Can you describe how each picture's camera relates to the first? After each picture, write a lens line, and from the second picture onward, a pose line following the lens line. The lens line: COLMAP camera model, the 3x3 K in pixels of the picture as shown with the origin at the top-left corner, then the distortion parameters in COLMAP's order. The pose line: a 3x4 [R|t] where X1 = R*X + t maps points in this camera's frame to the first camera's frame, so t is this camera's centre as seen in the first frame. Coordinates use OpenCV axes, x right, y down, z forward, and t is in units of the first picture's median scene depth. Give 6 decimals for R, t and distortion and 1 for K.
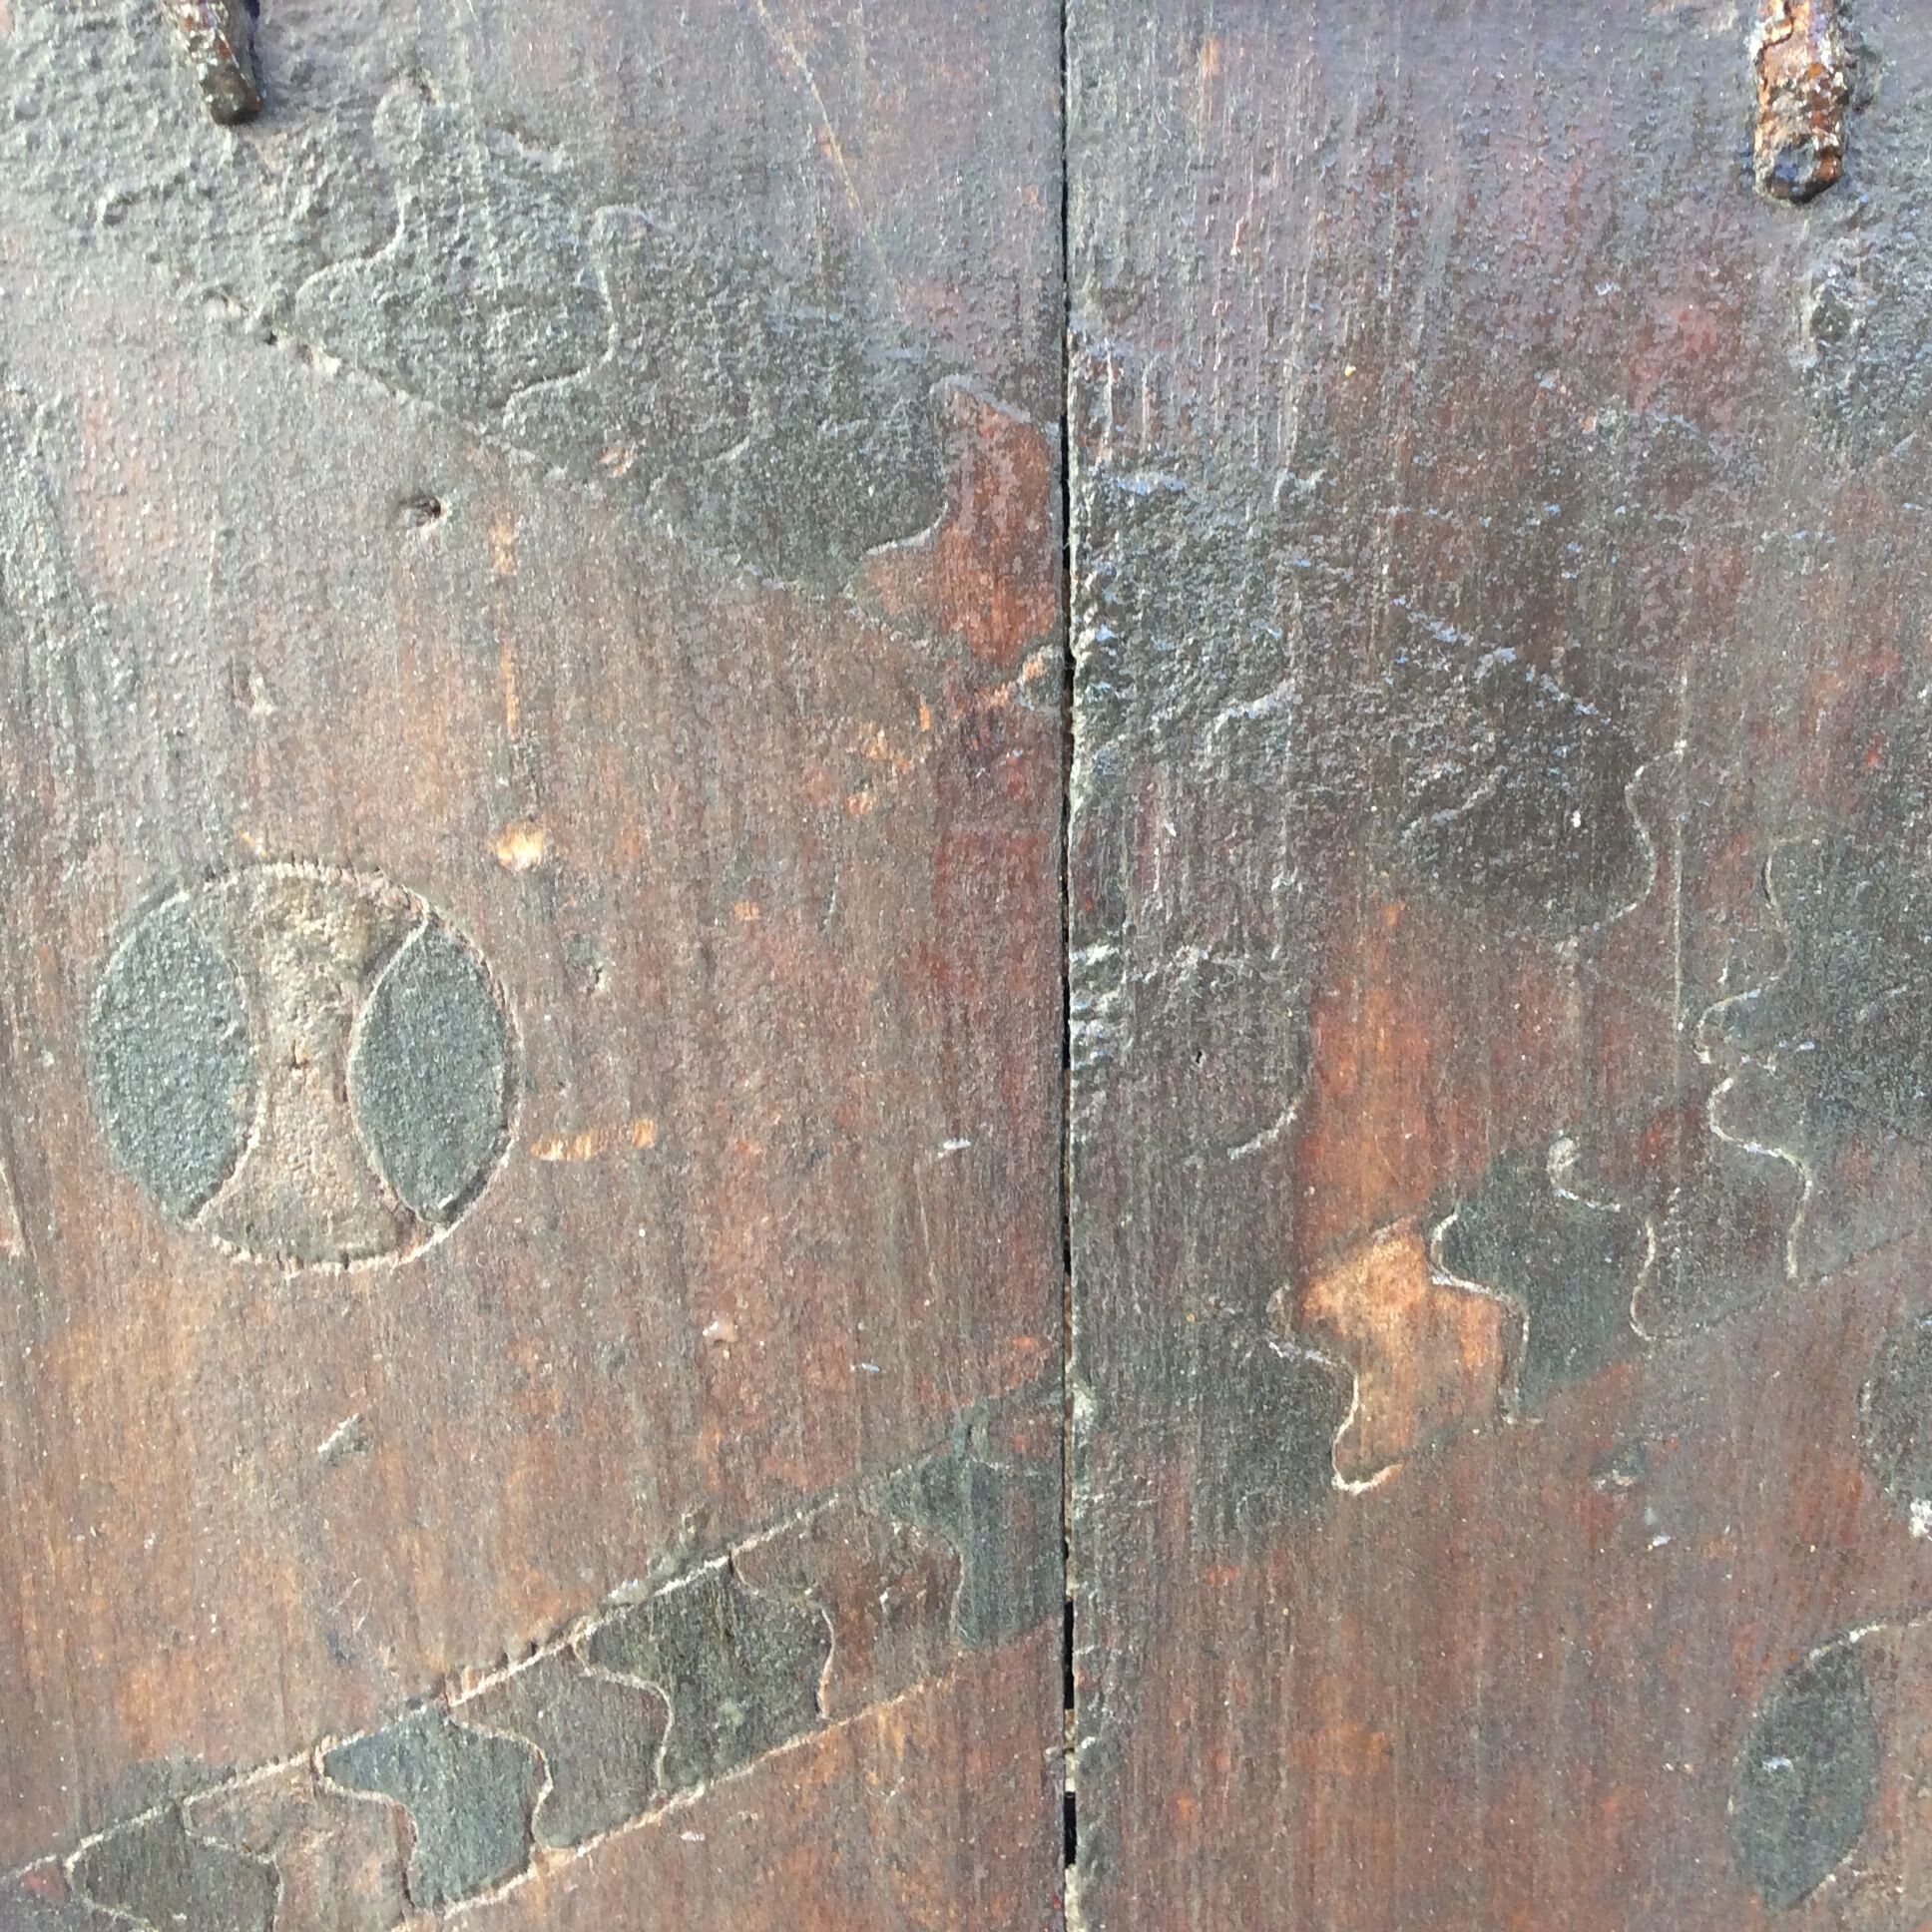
lens RADIAL K [[1583.5, 0, 966.0], [0, 1583.5, 966.0], [0, 0, 1]] dist [0.012244, -0.010767]
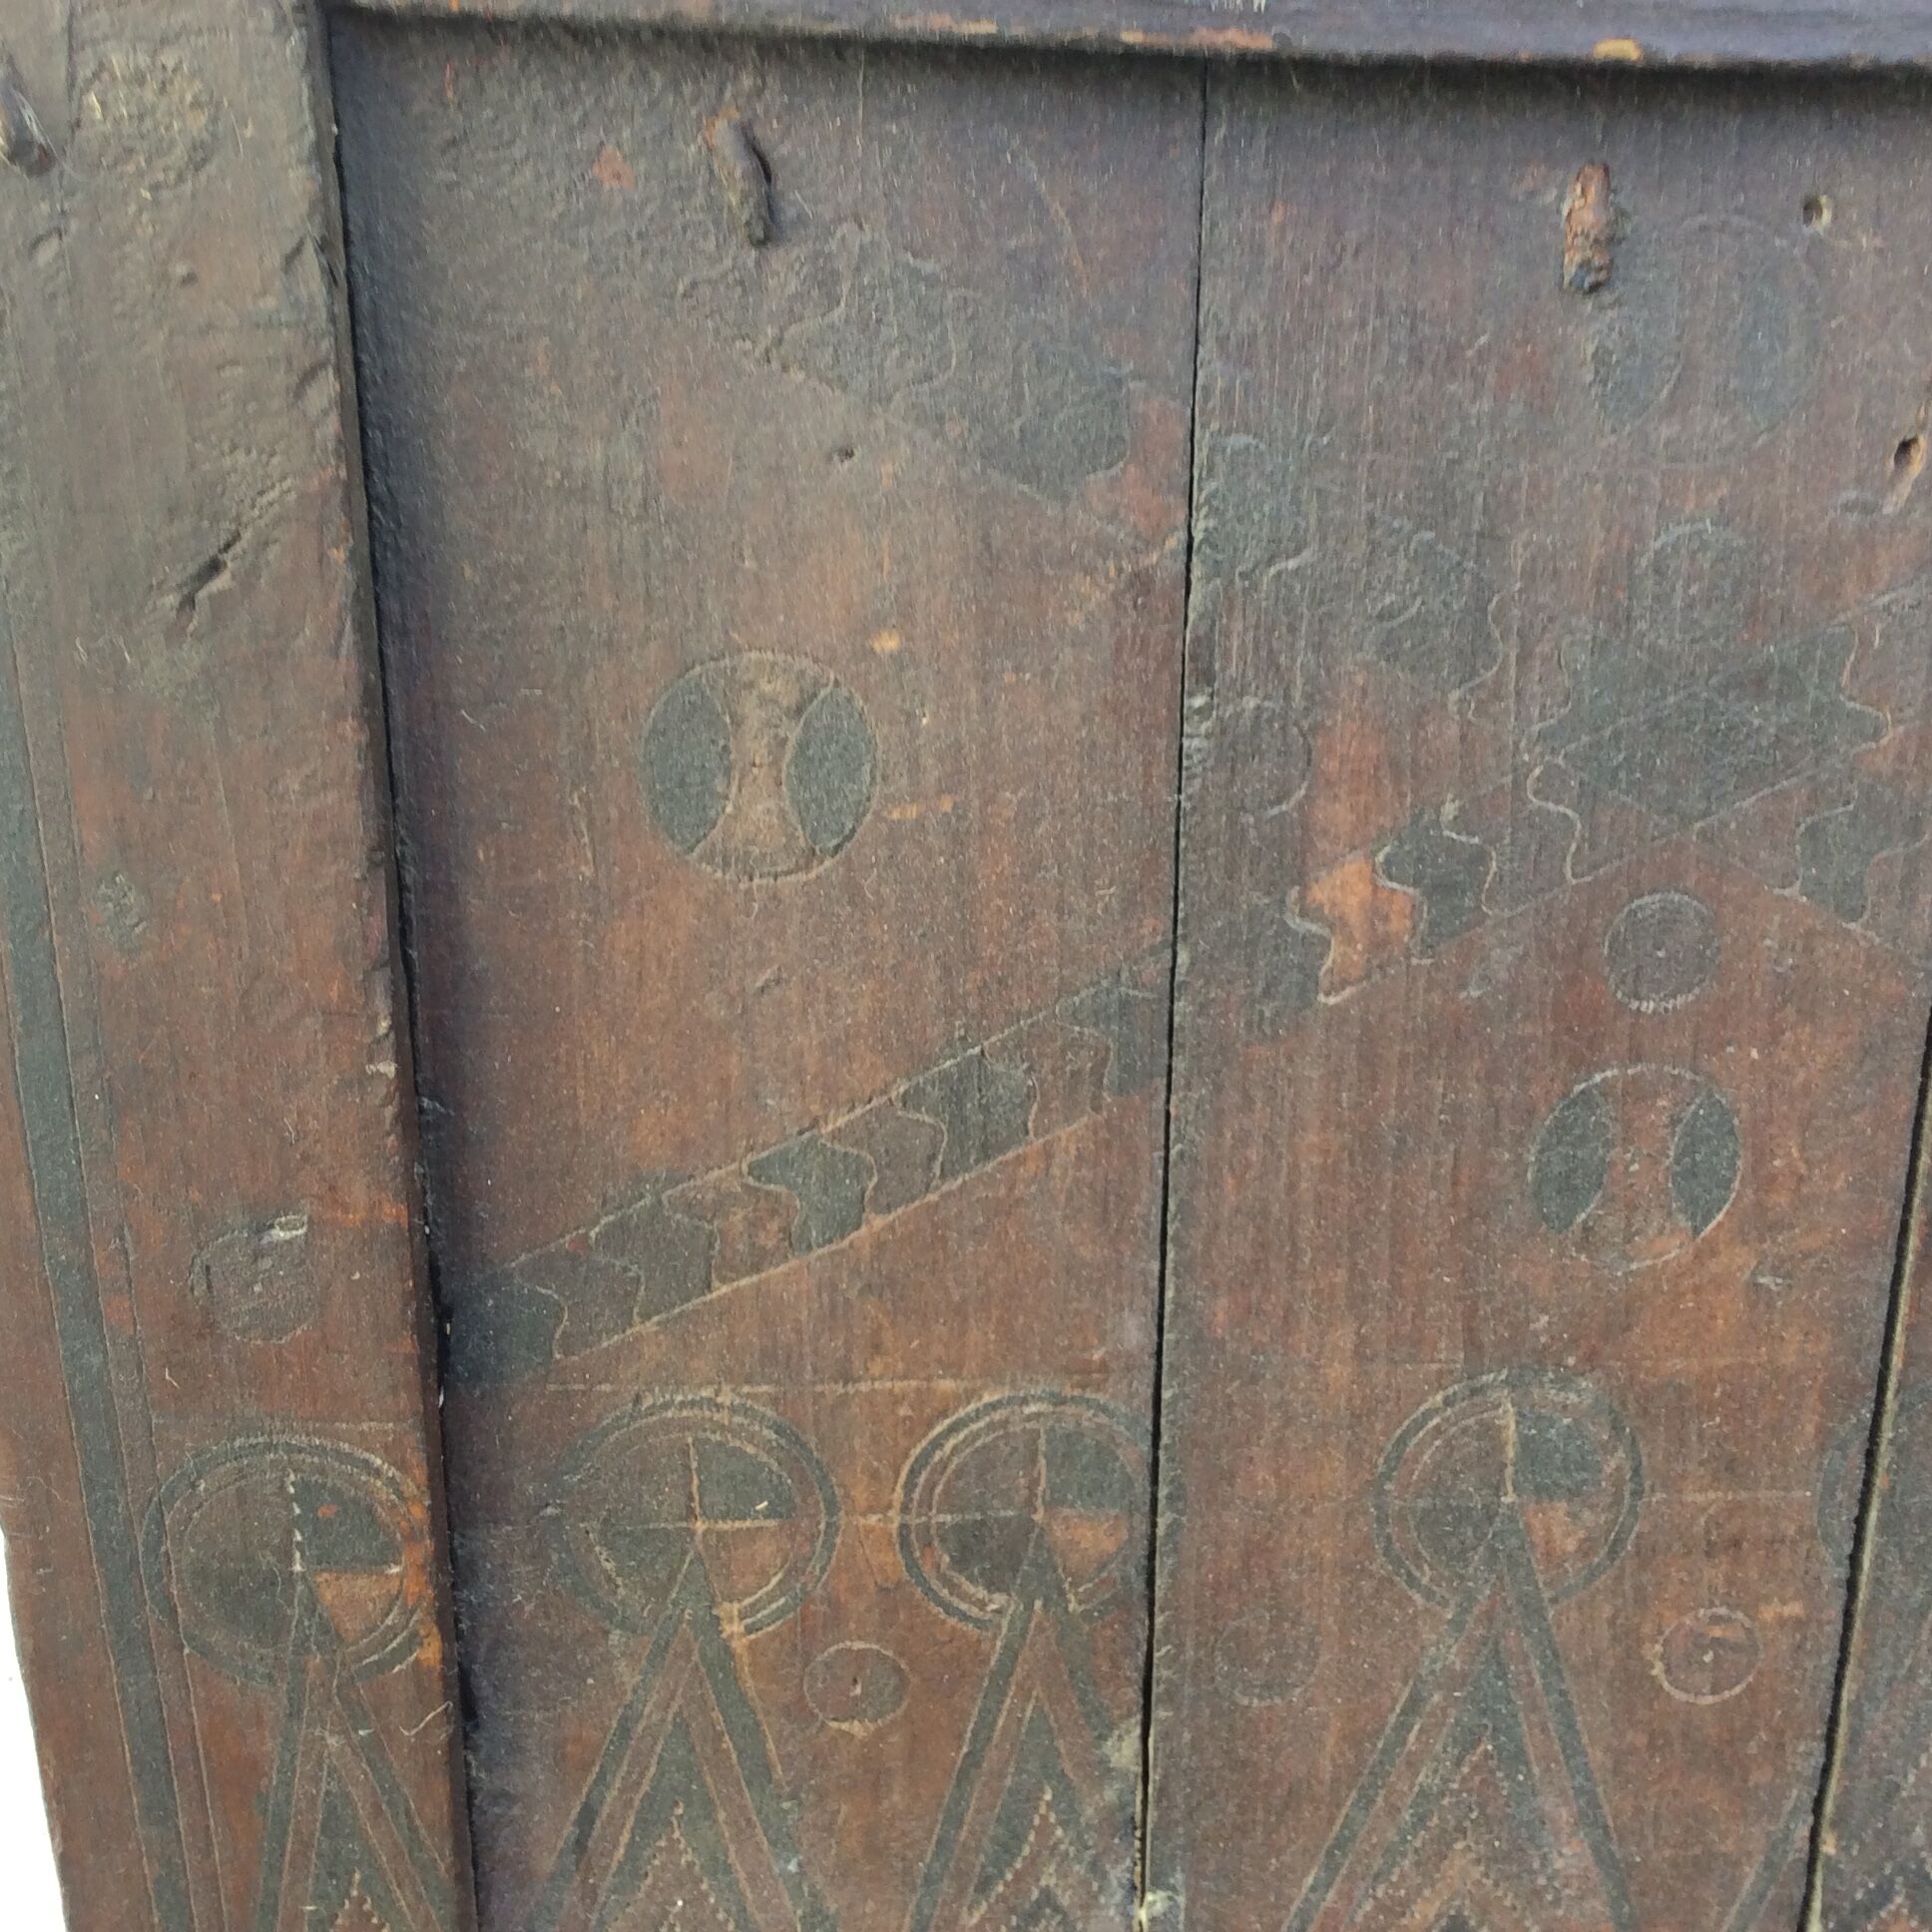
lens RADIAL K [[1583.5, 0, 966.0], [0, 1583.5, 966.0], [0, 0, 1]] dist [0.012244, -0.010767]
pose [[0.999286, -0.008616, 0.036780, -0.256059], [0.003861, 0.991837, 0.127455, 0.061264], [-0.037578, -0.127222, 0.991162, -0.837147]]
